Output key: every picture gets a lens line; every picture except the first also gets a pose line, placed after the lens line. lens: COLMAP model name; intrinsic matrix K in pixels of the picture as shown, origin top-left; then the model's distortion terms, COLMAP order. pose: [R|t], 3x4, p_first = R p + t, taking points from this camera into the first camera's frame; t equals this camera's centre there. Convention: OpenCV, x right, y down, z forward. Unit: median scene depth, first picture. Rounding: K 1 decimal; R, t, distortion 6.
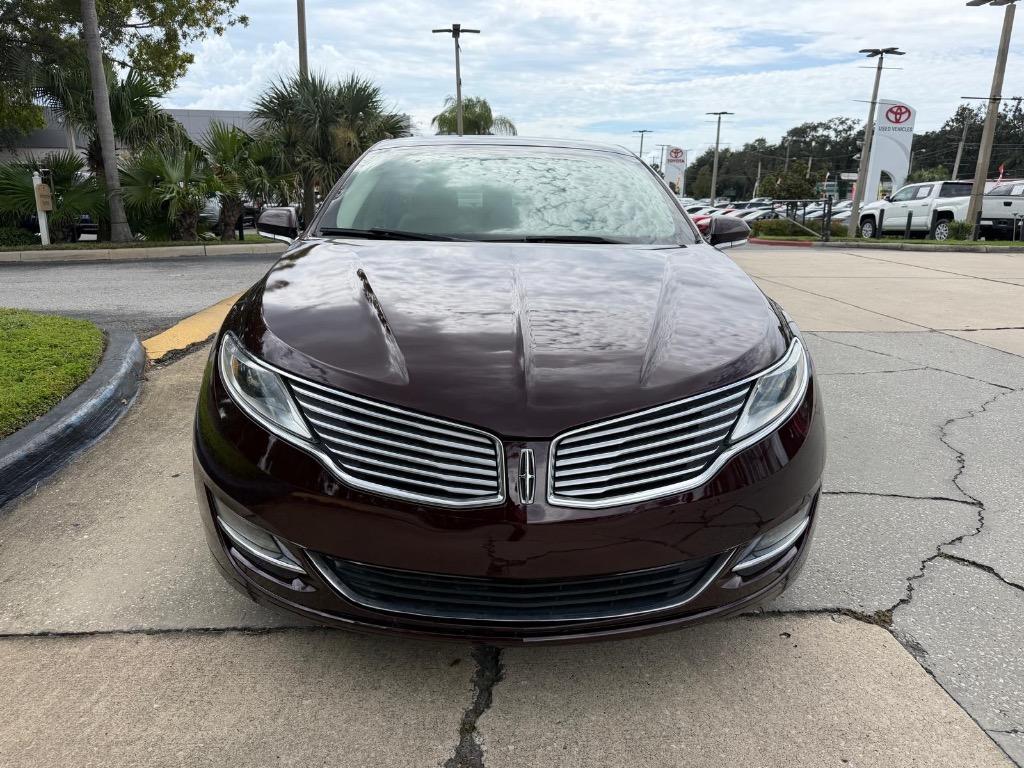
lens RADIAL K [[734.6, 0, 512.0], [0, 734.6, 384.0], [0, 0, 1]] dist [0.004344, -0.006956]
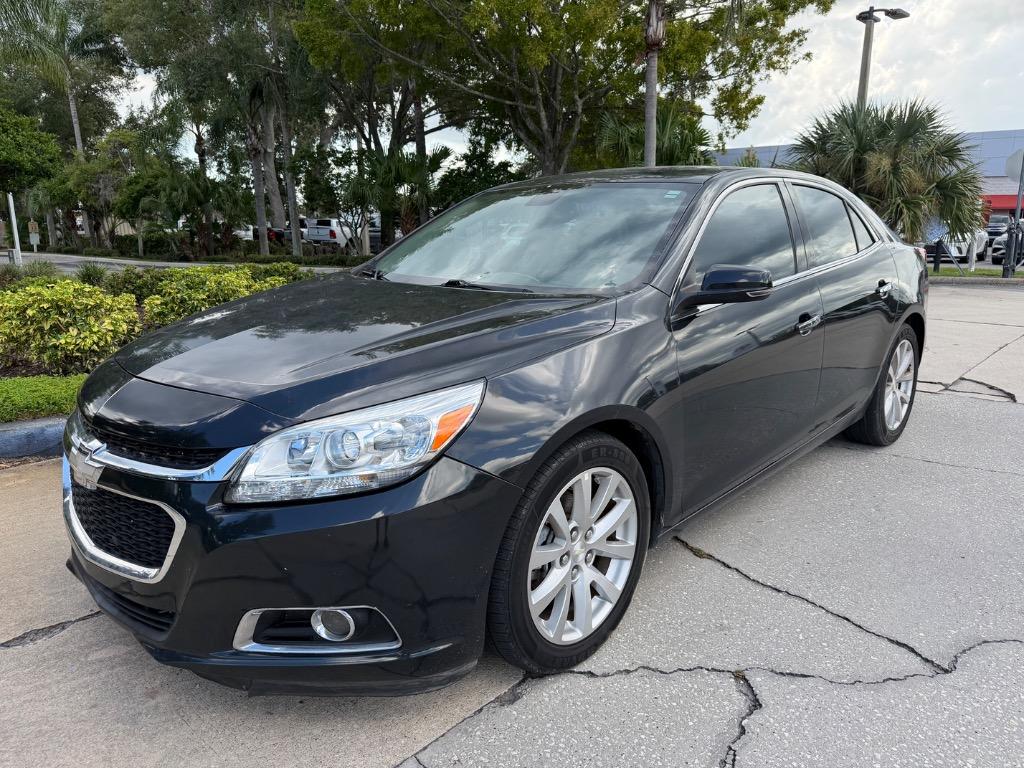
lens RADIAL K [[742.9, 0, 509.5], [0, 742.9, 380.1], [0, 0, 1]] dist [0.002792, -0.002180]
pose [[0.677582, 0.140341, -0.721932, 0.162090], [-0.172991, 0.984496, 0.029018, -0.011192], [0.714812, 0.105226, 0.691355, 0.037292]]
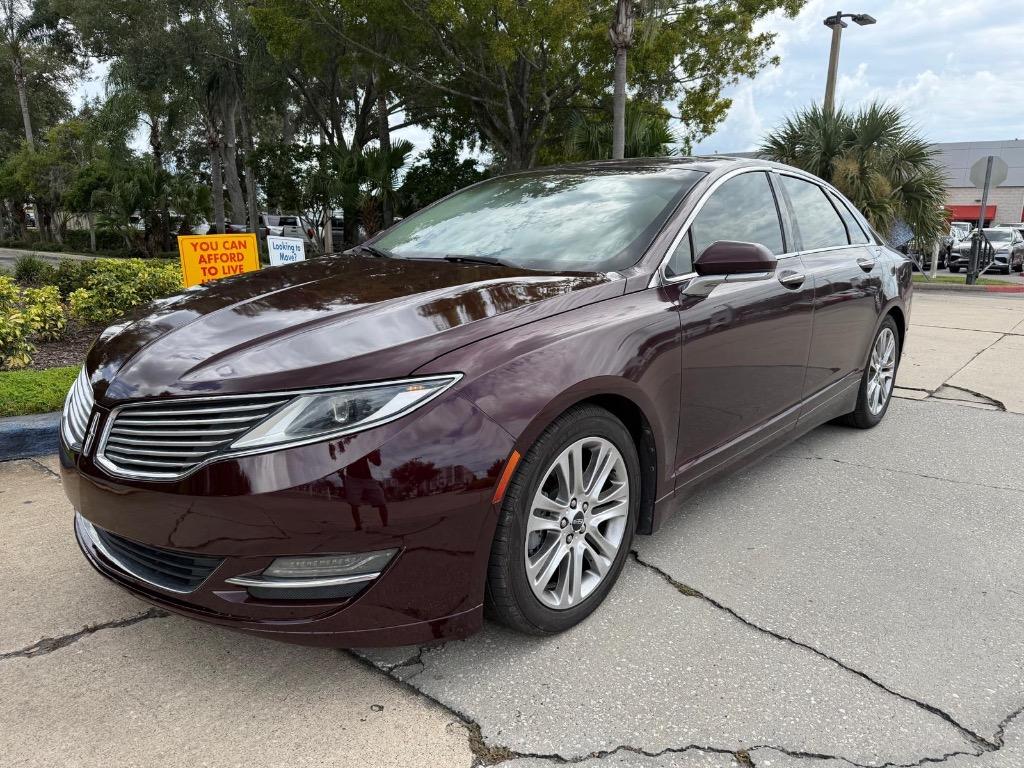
lens RADIAL K [[734.6, 0, 512.0], [0, 734.6, 384.0], [0, 0, 1]] dist [0.004344, -0.006956]
pose [[0.711390, 0.146524, -0.687354, 0.141460], [-0.180885, 0.983249, 0.022389, -0.011305], [0.679121, 0.108405, 0.725977, 0.060582]]
